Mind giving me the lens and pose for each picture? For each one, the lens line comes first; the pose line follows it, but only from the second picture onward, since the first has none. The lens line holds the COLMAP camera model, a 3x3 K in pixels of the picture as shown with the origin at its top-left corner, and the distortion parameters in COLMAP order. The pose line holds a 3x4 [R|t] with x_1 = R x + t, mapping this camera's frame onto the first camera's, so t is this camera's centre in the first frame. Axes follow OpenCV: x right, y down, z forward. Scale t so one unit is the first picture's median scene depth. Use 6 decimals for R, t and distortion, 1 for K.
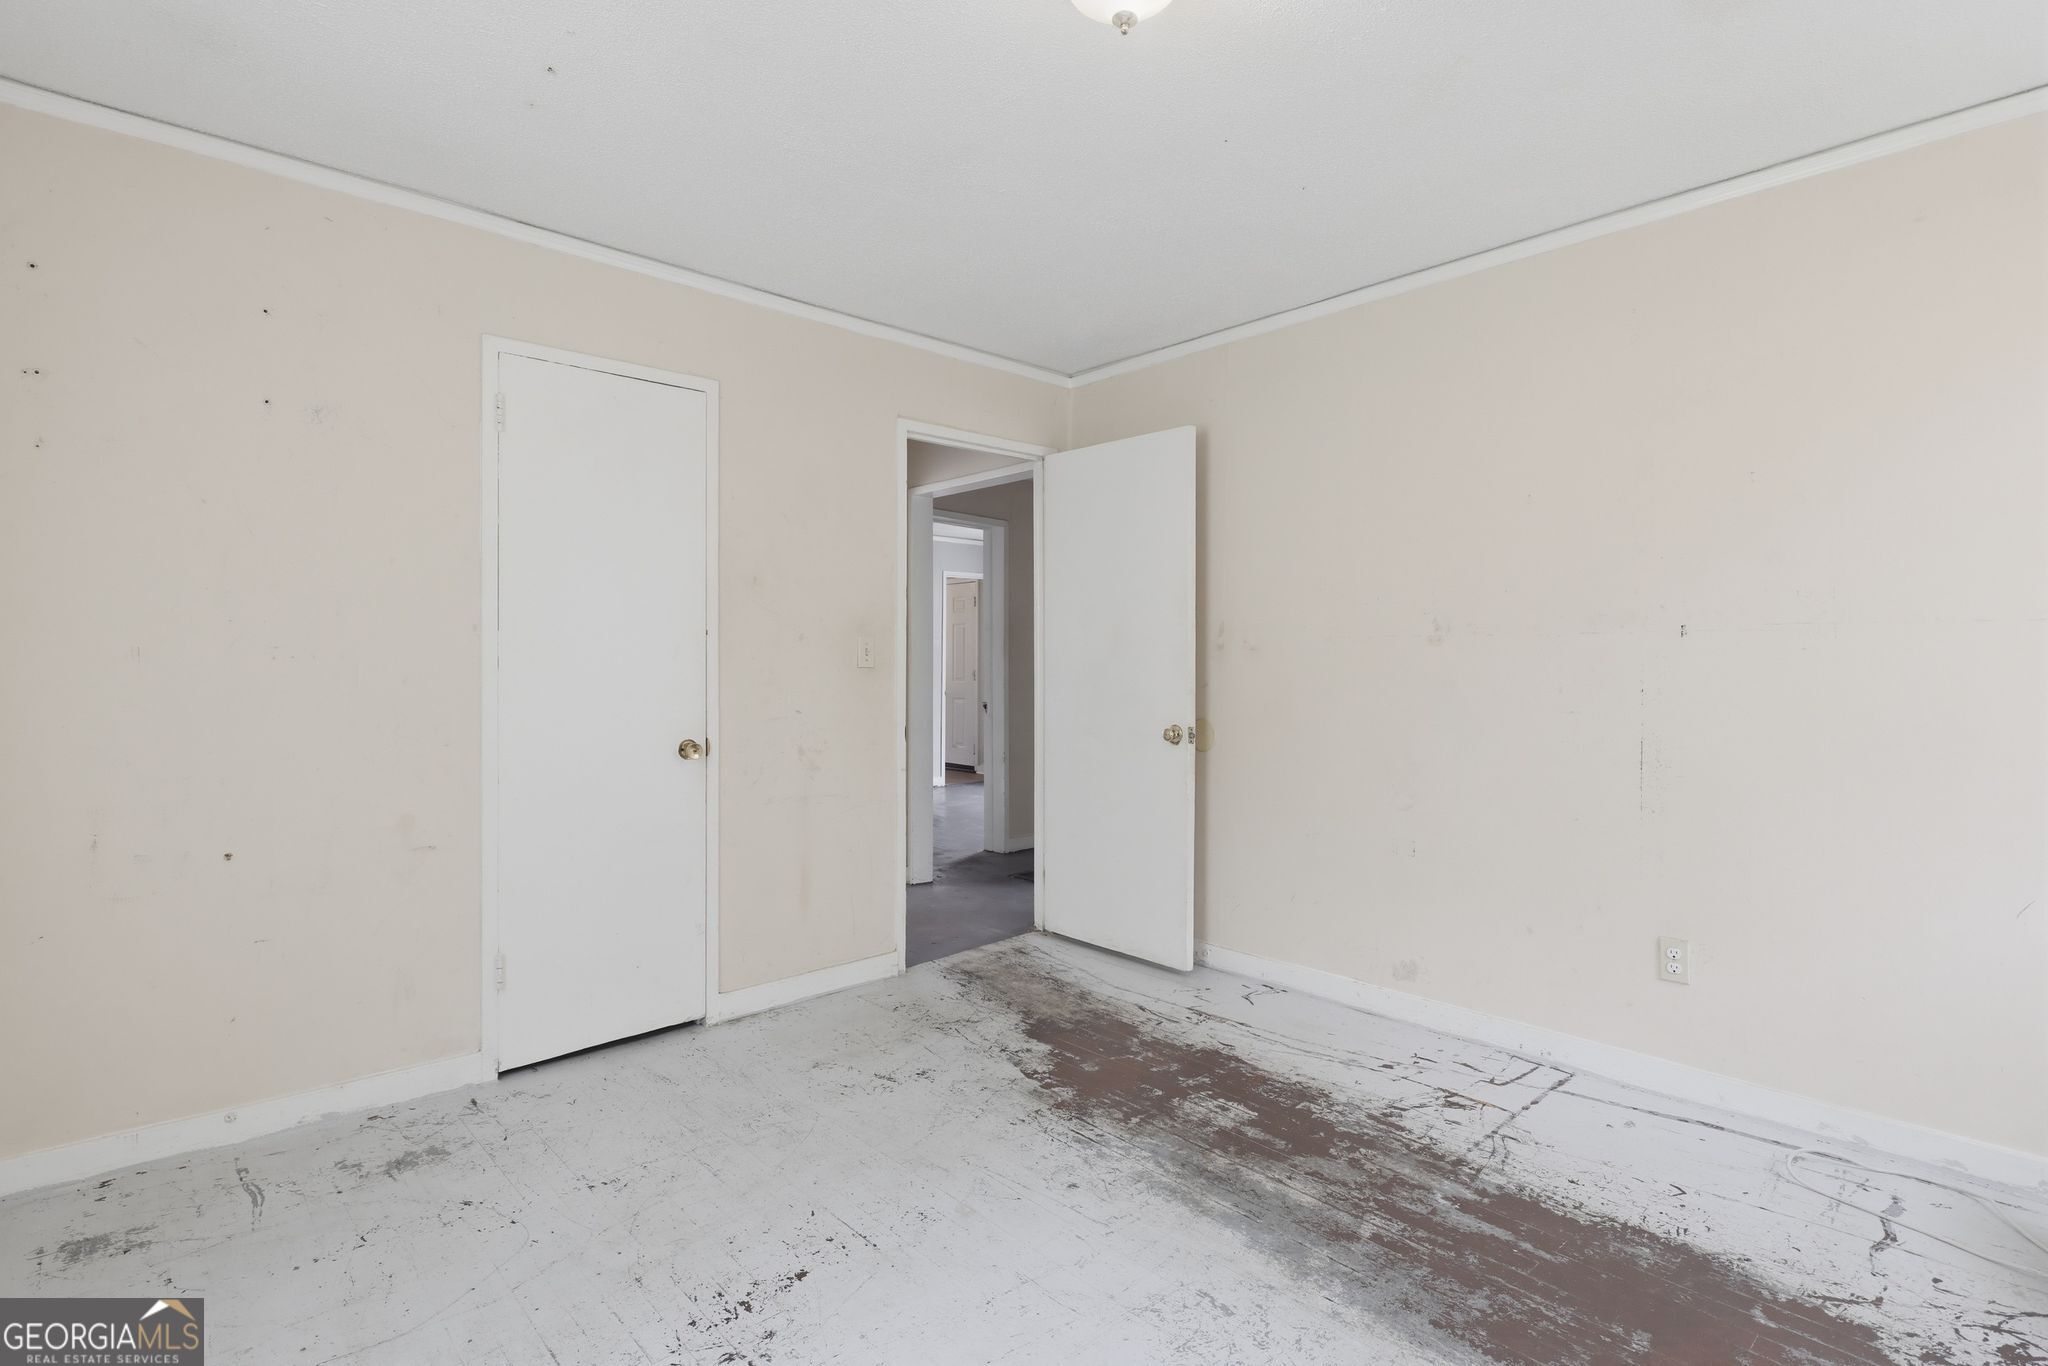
lens RADIAL K [[995.0, 0, 1023.0], [0, 995.0, 673.9], [0, 0, 1]] dist [0.000393, -0.003583]
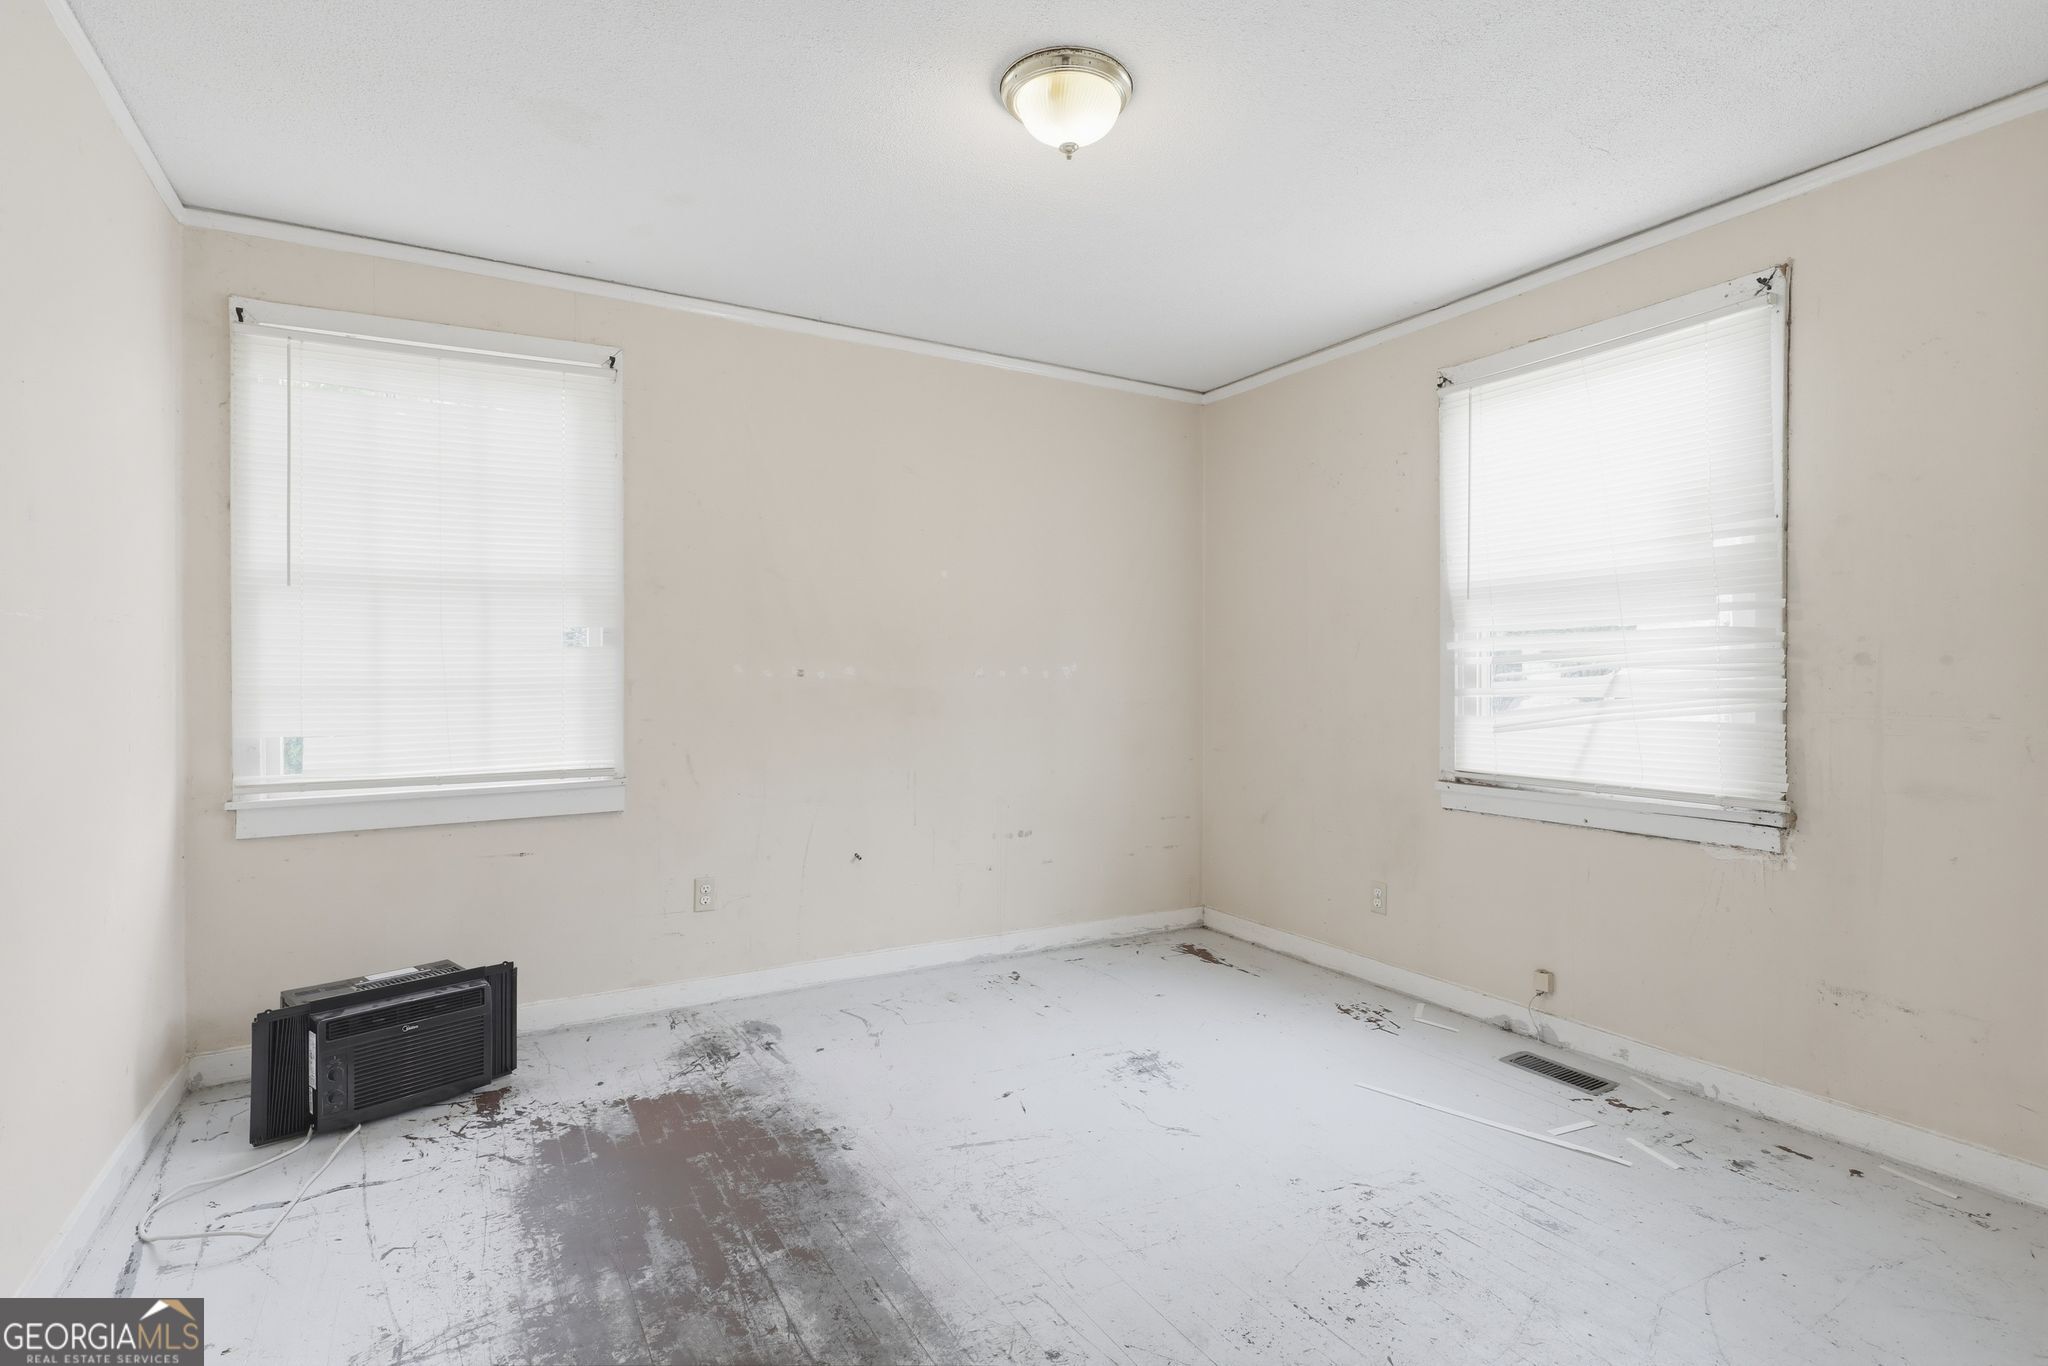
lens RADIAL K [[995.0, 0, 1023.3], [0, 995.0, 677.2], [0, 0, 1]] dist [0.000393, -0.003583]
pose [[-0.975731, -0.004856, 0.218920, -0.077422], [-0.001523, 0.999880, 0.015390, -0.012605], [-0.218969, 0.014683, -0.975621, 1.473194]]
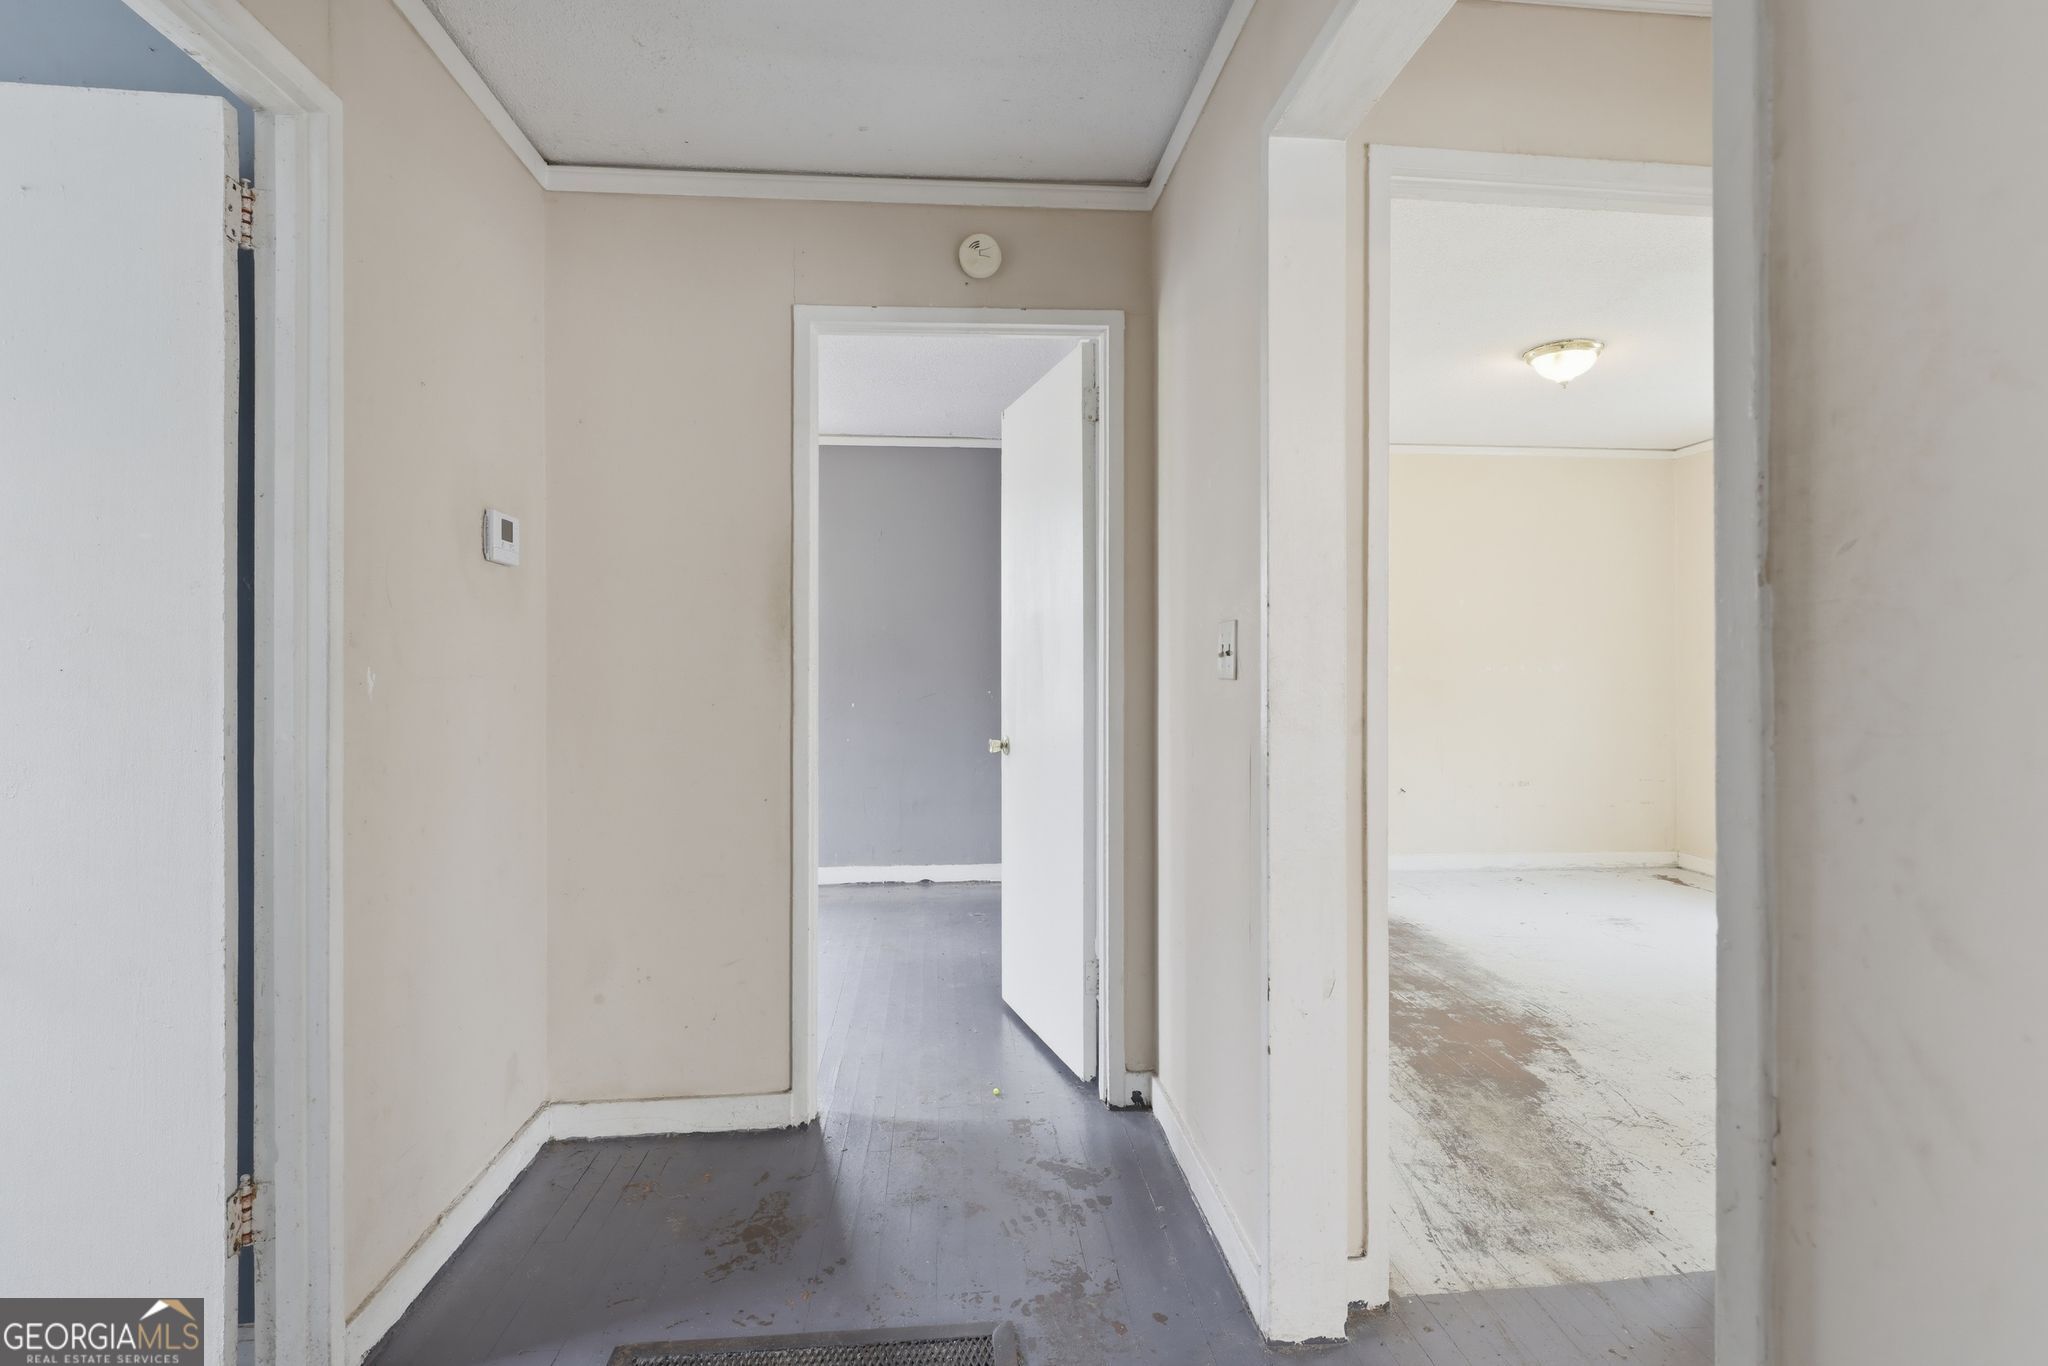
lens RADIAL K [[995.0, 0, 1031.0], [0, 995.0, 671.8], [0, 0, 1]] dist [0.000393, -0.003583]
pose [[-0.797053, 0.001242, 0.603908, -0.196398], [0.008016, 0.999932, 0.008524, -0.015184], [-0.603856, 0.011635, -0.797008, 2.351578]]
